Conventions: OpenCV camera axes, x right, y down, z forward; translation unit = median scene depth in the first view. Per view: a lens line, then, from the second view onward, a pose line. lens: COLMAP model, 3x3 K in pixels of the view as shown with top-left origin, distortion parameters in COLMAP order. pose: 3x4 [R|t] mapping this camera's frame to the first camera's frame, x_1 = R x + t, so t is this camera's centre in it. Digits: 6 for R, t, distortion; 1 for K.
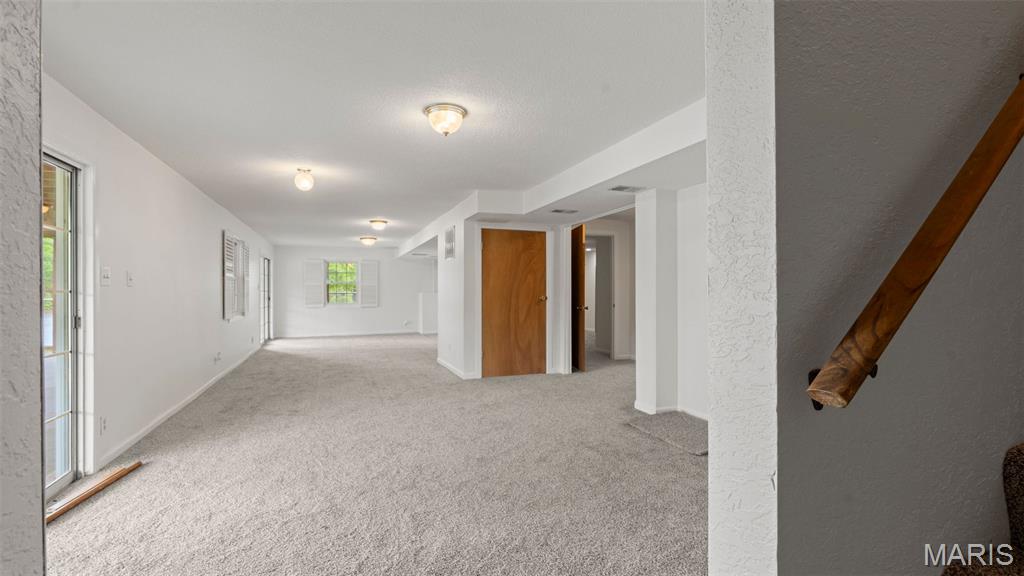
lens RADIAL K [[464.0, 0, 504.0], [0, 464.0, 291.5], [0, 0, 1]] dist [-0.007765, -0.000546]
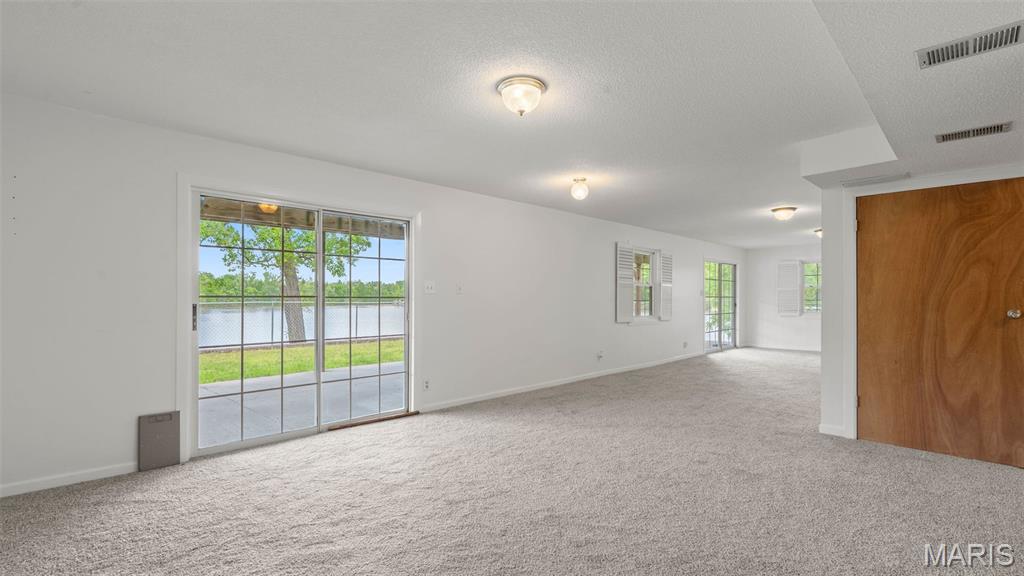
lens RADIAL K [[464.0, 0, 509.9], [0, 464.0, 292.4], [0, 0, 1]] dist [-0.007765, -0.000546]
pose [[0.402417, -0.003977, -0.915448, 0.327028], [-0.005285, 0.999964, -0.006667, -0.002407], [0.915441, 0.007521, 0.402381, 0.326695]]
